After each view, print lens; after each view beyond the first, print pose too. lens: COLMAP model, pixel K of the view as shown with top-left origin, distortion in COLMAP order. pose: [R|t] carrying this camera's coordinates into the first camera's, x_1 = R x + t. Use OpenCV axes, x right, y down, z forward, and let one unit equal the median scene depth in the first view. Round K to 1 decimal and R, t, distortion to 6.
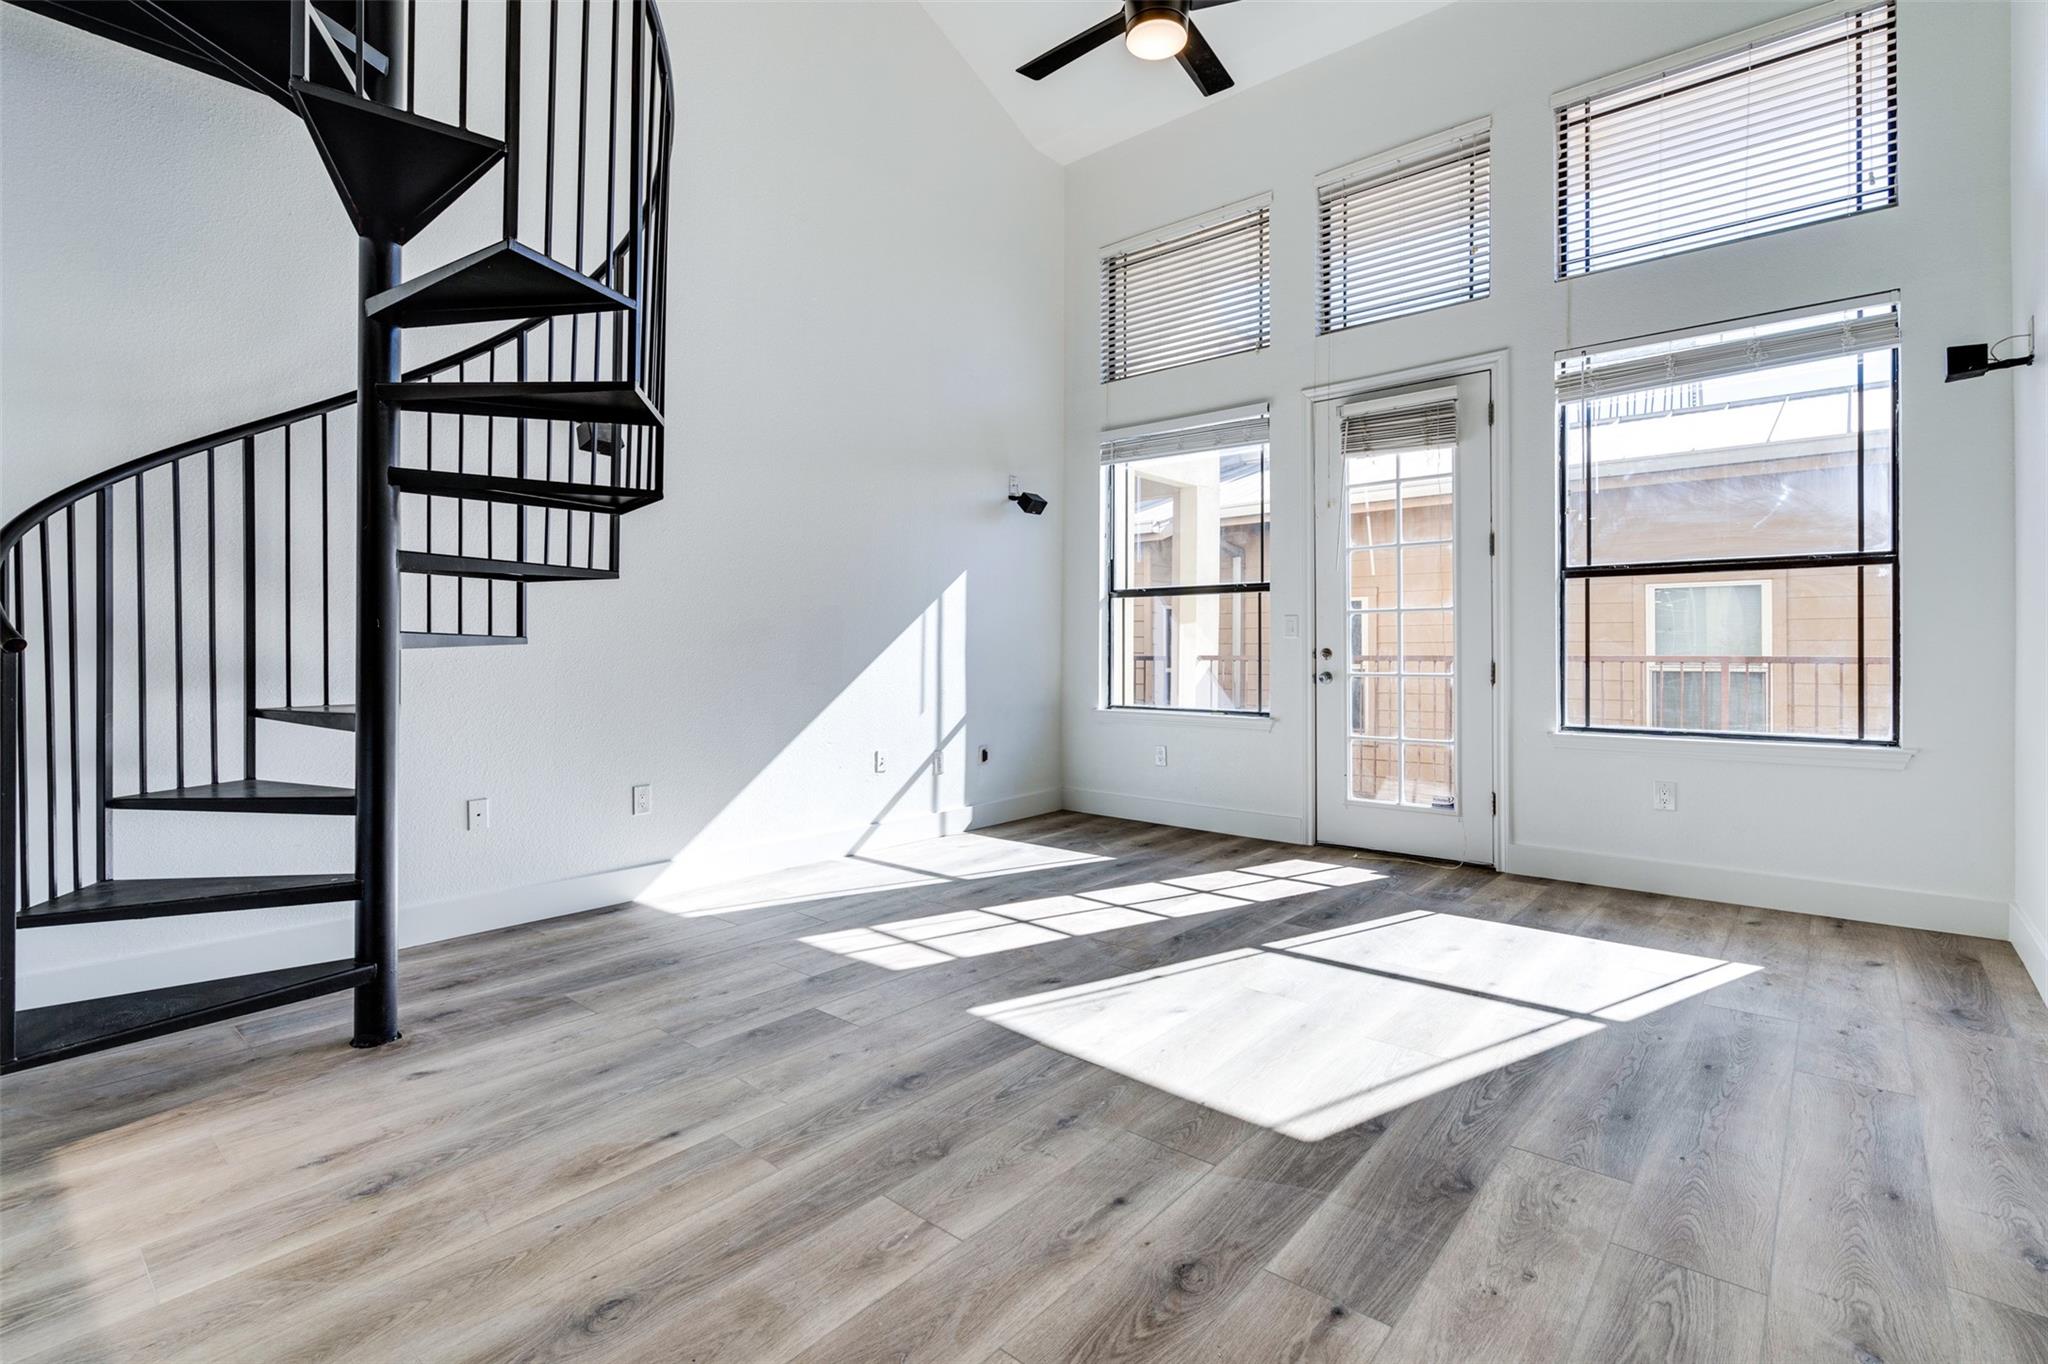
lens RADIAL K [[938.0, 0, 1032.2], [0, 938.0, 649.7], [0, 0, 1]] dist [-0.004167, 0.003303]
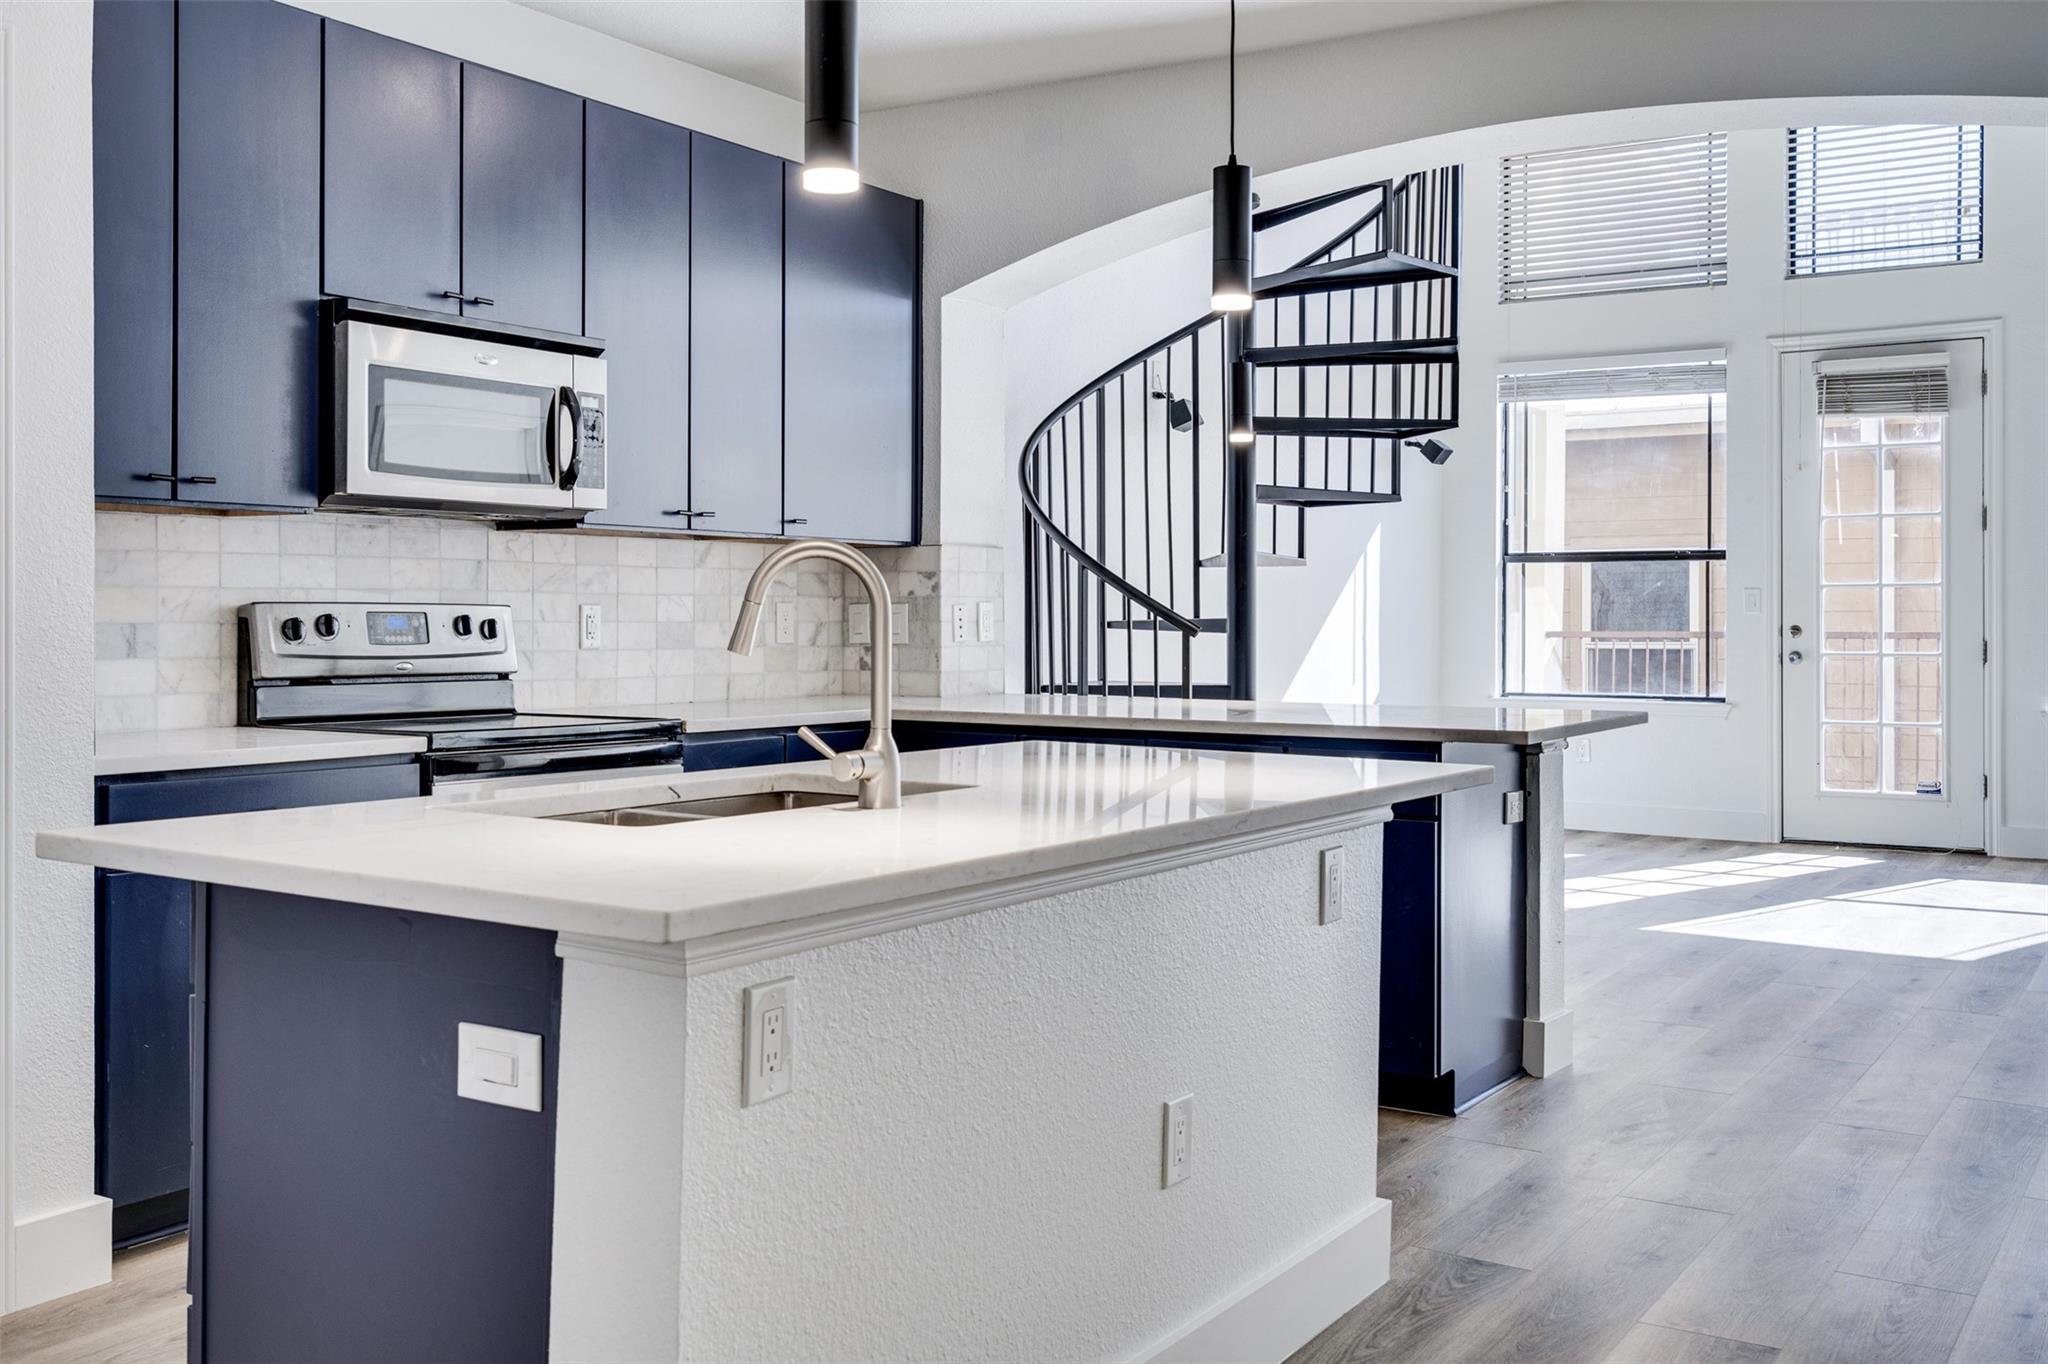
lens RADIAL K [[1946.6, 0, 1034.4], [0, 1946.6, 617.1], [0, 0, 1]] dist [0.007613, 0.000000]
pose [[0.989592, 0.000143, 0.143899, -0.769953], [-0.000694, 0.999993, 0.003775, -0.017969], [-0.143897, -0.003836, 0.989585, -0.851747]]
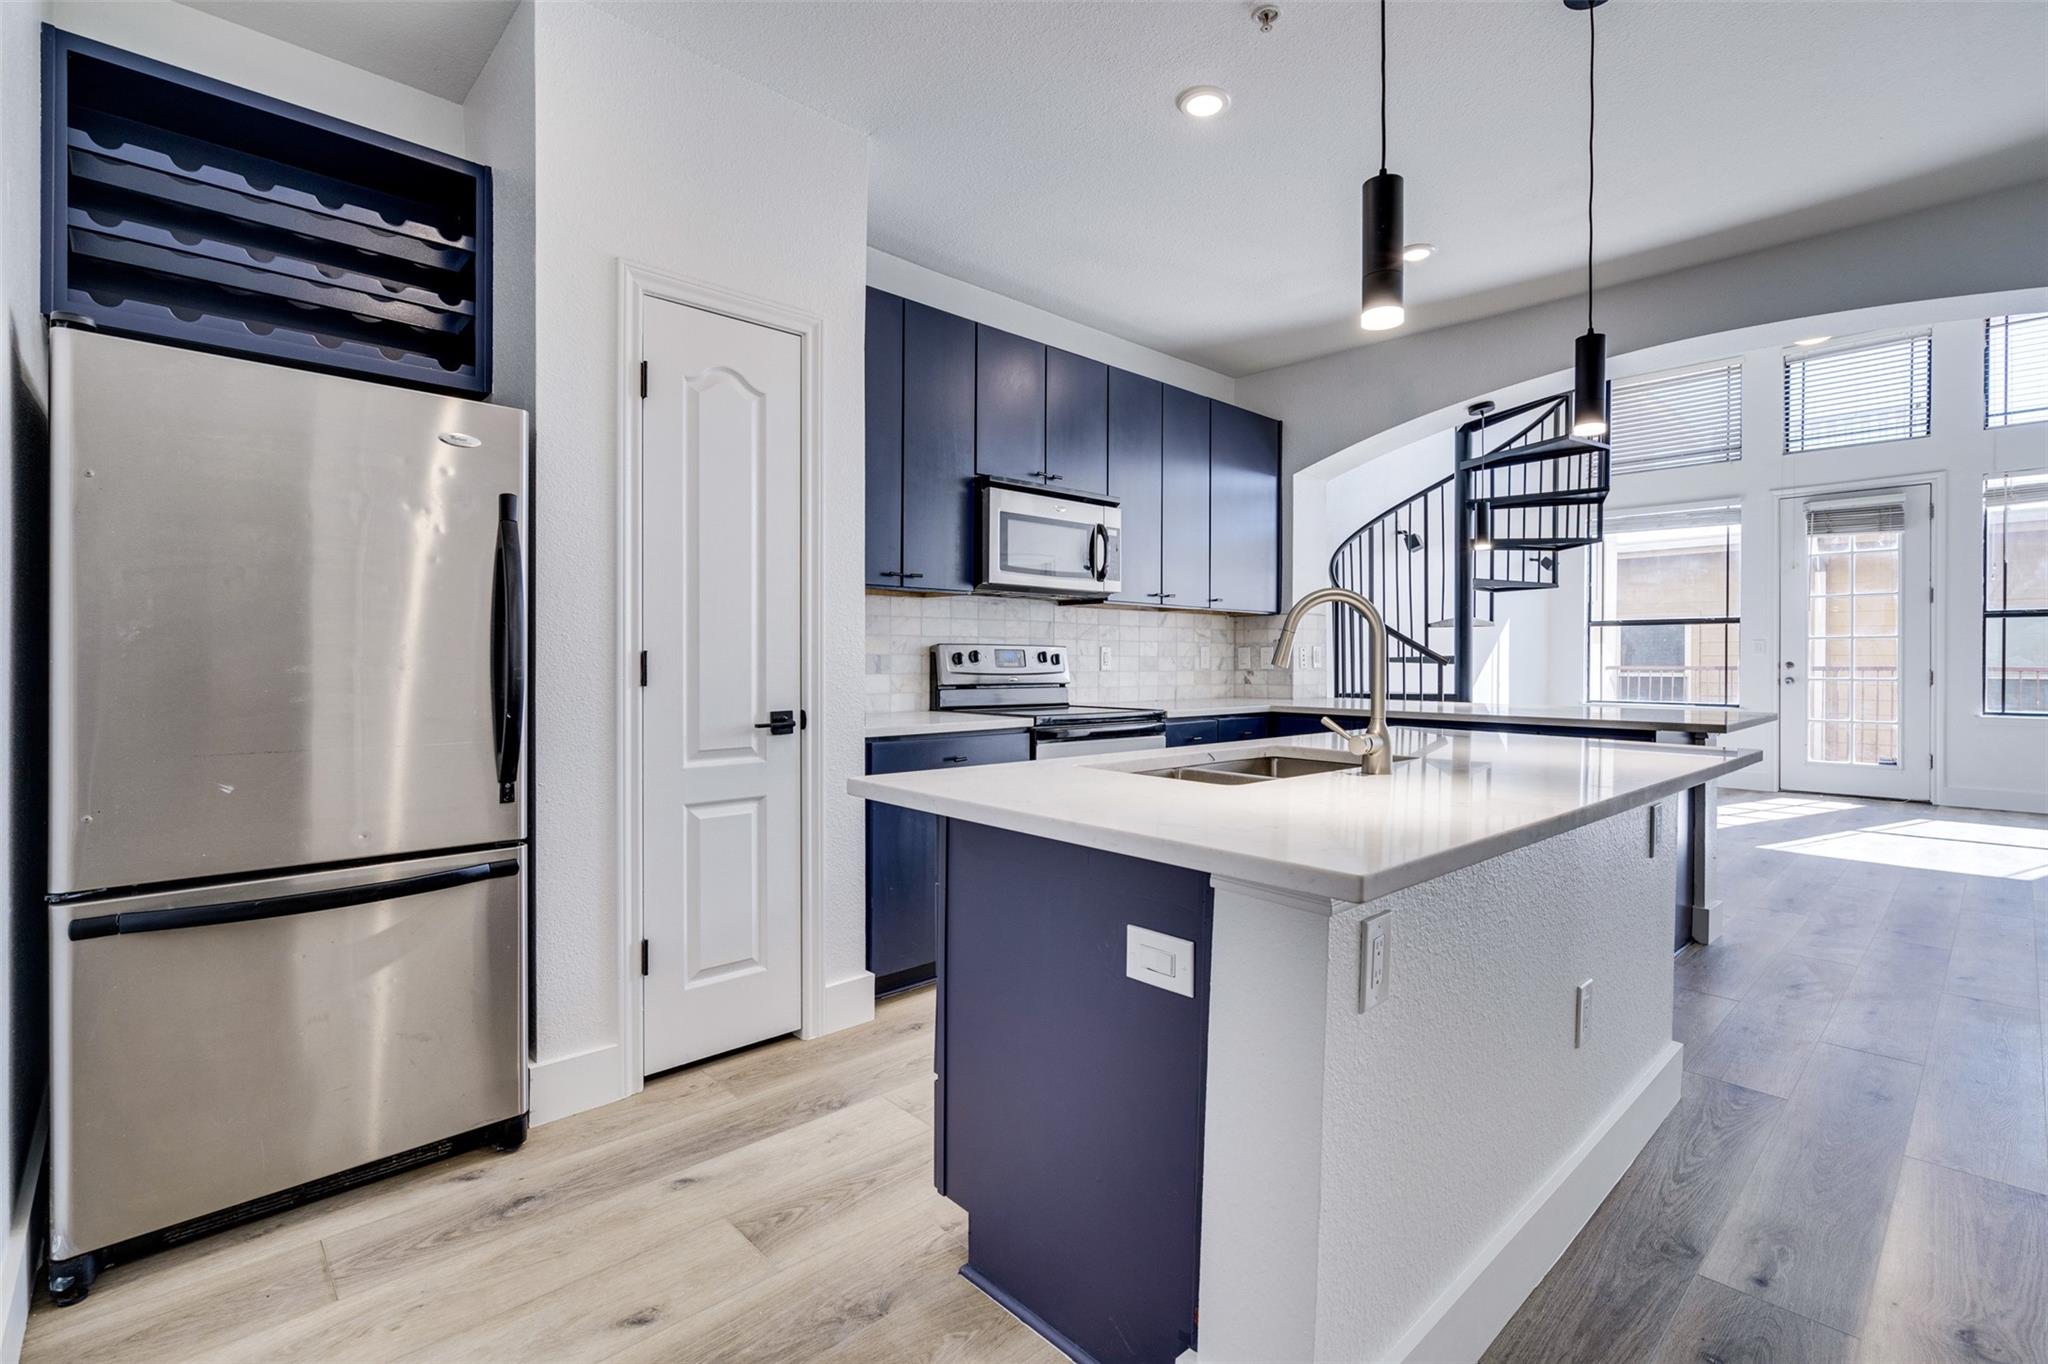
lens RADIAL K [[938.0, 0, 1043.6], [0, 938.0, 662.4], [0, 0, 1]] dist [-0.004167, 0.003303]
pose [[0.995852, 0.001031, -0.090984, -0.838947], [-0.000528, 0.999984, 0.005551, -0.009282], [0.090989, -0.005479, 0.995837, -0.688282]]
